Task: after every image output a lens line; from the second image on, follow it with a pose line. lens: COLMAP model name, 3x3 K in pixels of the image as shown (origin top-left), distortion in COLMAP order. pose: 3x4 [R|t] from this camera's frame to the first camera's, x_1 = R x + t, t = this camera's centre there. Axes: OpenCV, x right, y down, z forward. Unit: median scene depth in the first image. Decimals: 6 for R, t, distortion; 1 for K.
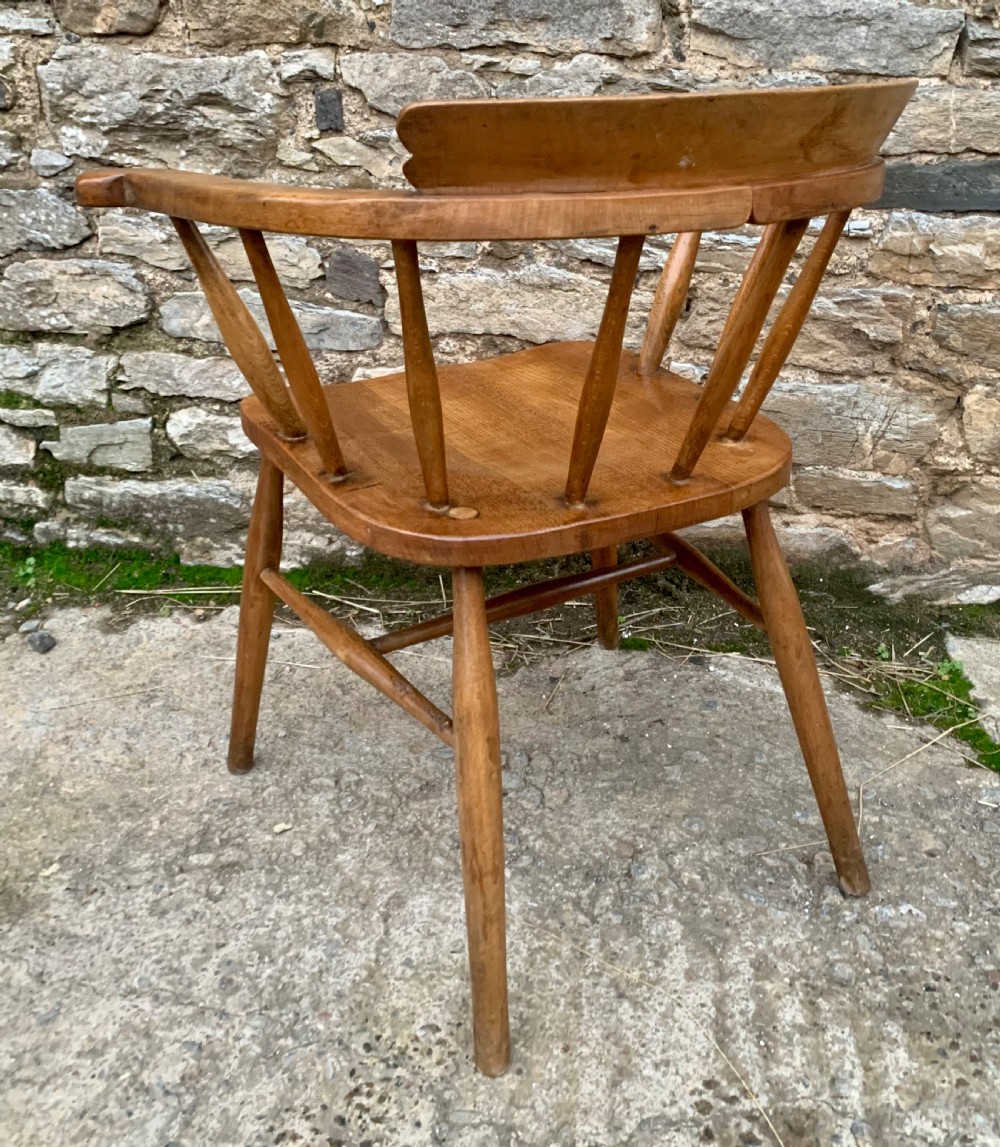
lens RADIAL K [[1128.9, 0, 527.2], [0, 1128.9, 493.5], [0, 0, 1]] dist [0.020900, -0.011430]
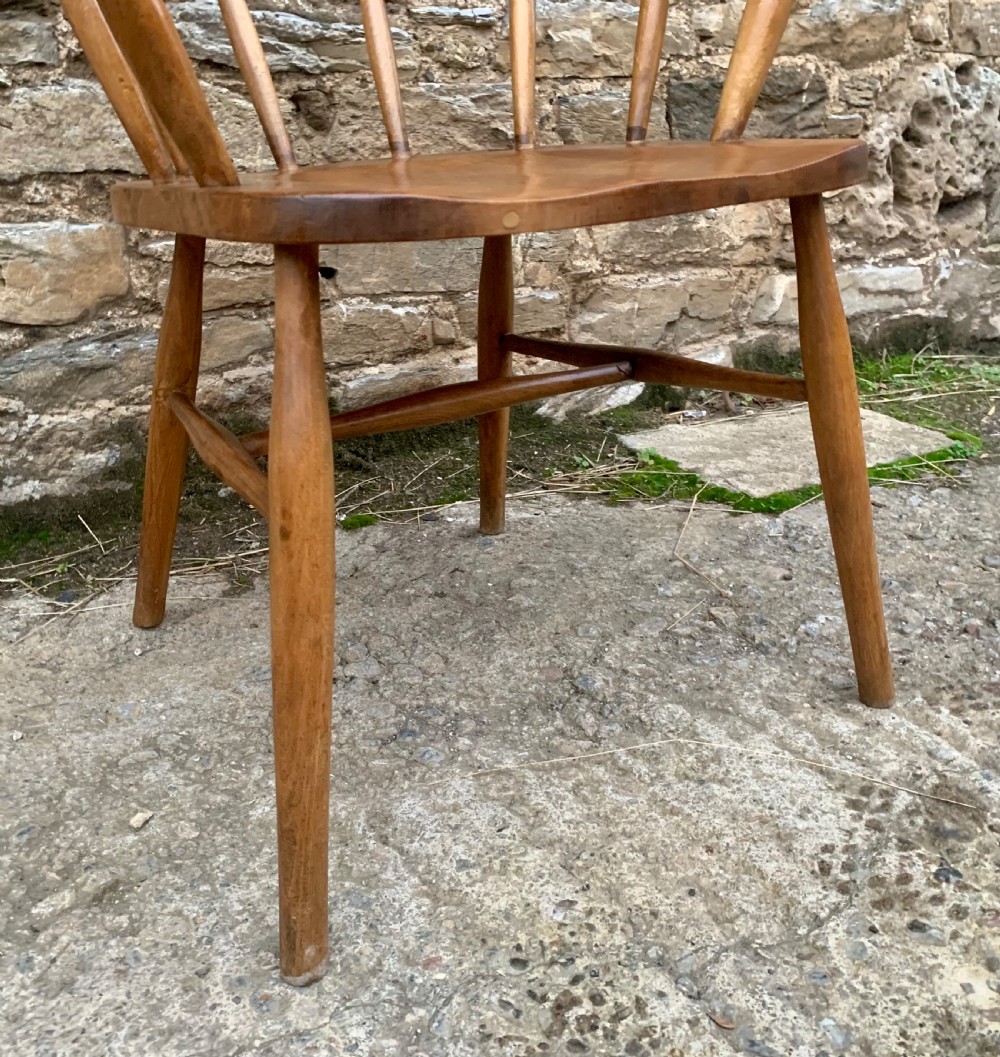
lens RADIAL K [[1102.5, 0, 496.2], [0, 1102.5, 517.2], [0, 0, 1]] dist [0.064011, -0.115270]
pose [[0.790971, -0.246394, 0.560049, -0.327373], [0.250736, 0.965475, 0.070640, 0.109779], [-0.558118, 0.084550, 0.825442, 0.272941]]
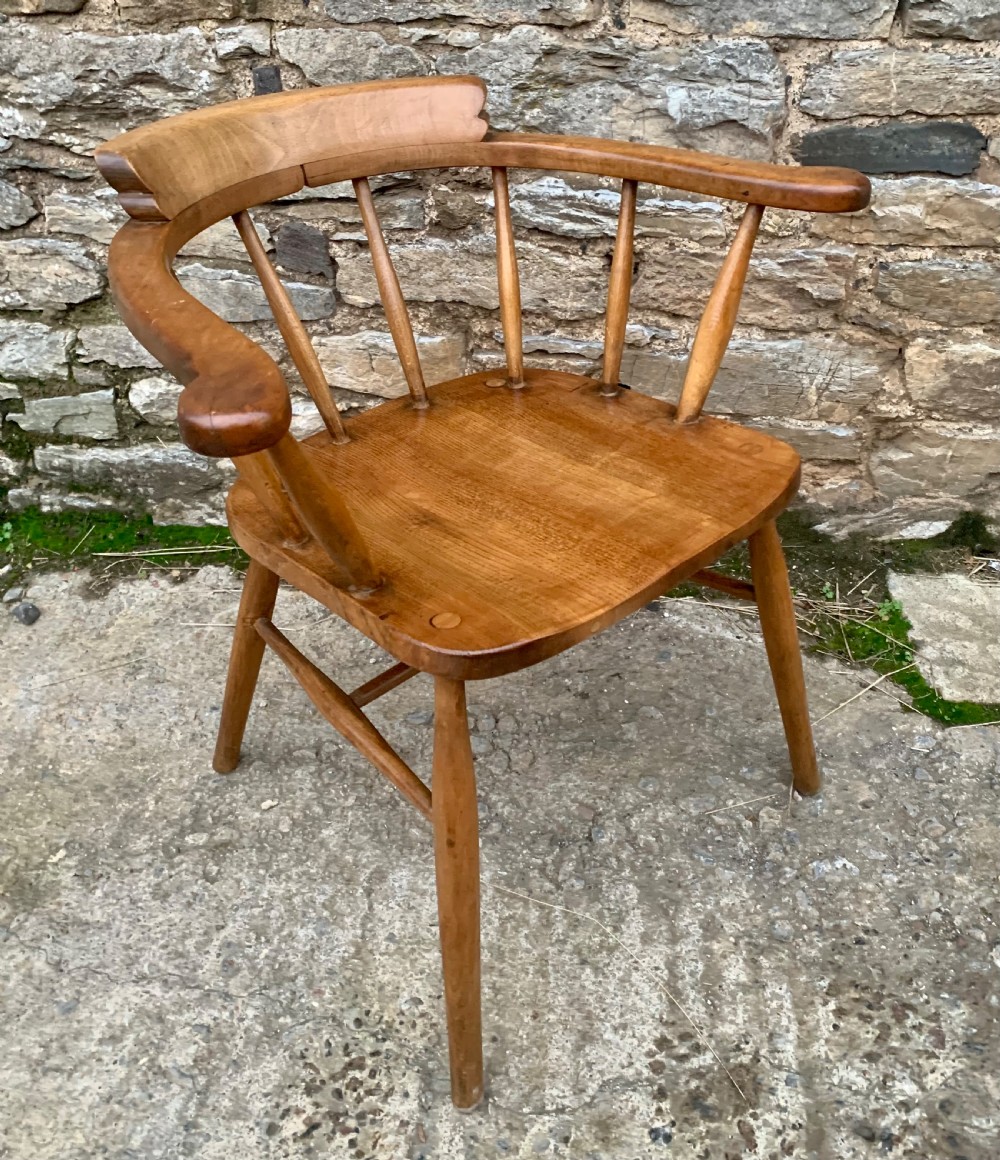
lens RADIAL K [[1127.3, 0, 514.0], [0, 1127.3, 476.5], [0, 0, 1]] dist [0.021073, -0.013858]
pose [[0.999097, -0.040768, 0.011944, 0.014817], [0.038848, 0.990560, 0.131461, -0.128126], [-0.017191, -0.130878, 0.991249, -0.028175]]
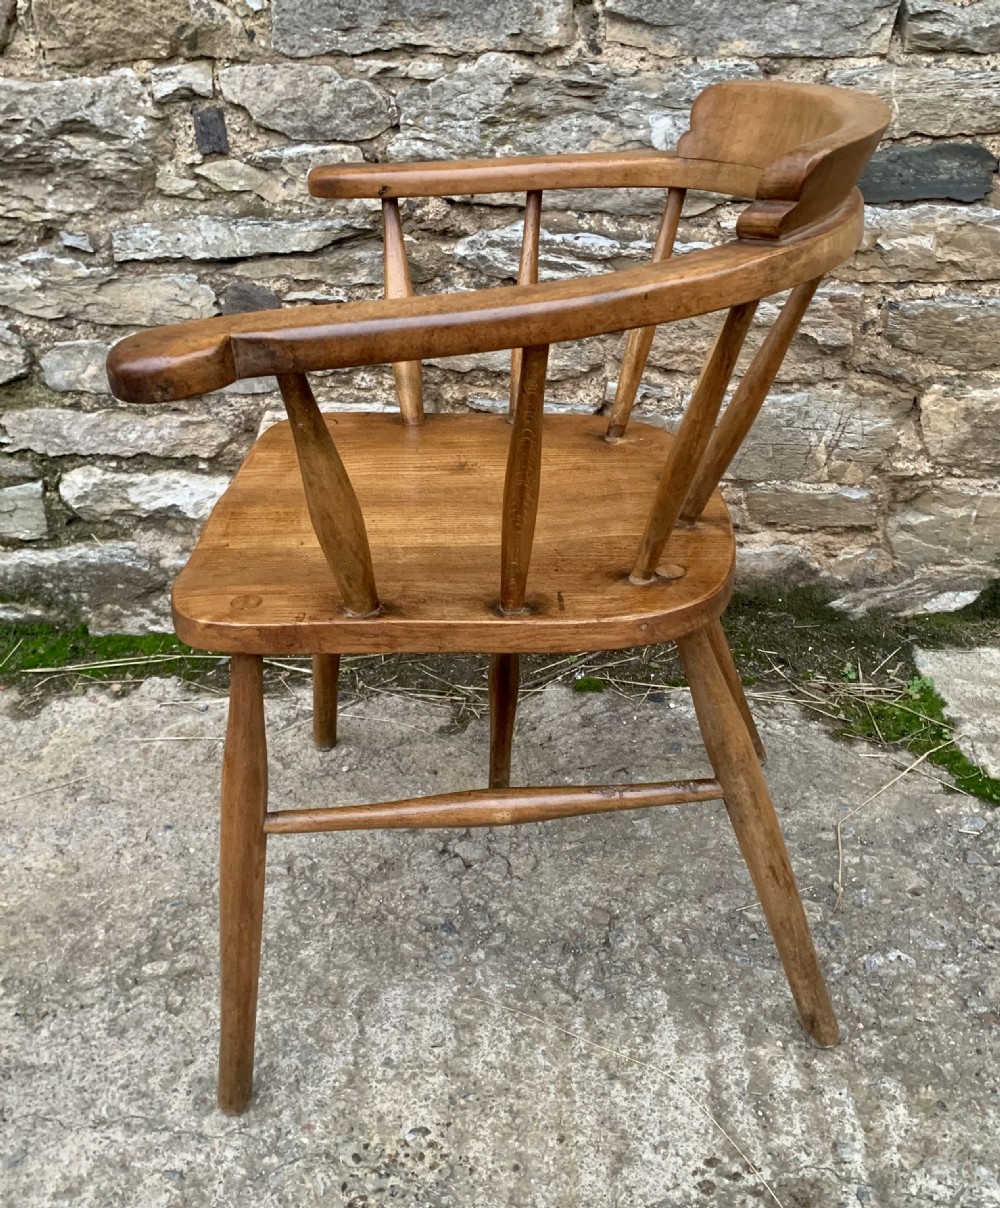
lens RADIAL K [[1233.7, 0, 497.5], [0, 1233.7, 559.8], [0, 0, 1]] dist [0.024250, -0.020544]
pose [[0.995972, -0.079318, 0.041817, -0.017178], [0.076057, 0.994314, 0.074531, -0.059094], [-0.047491, -0.071050, 0.996342, -0.013040]]
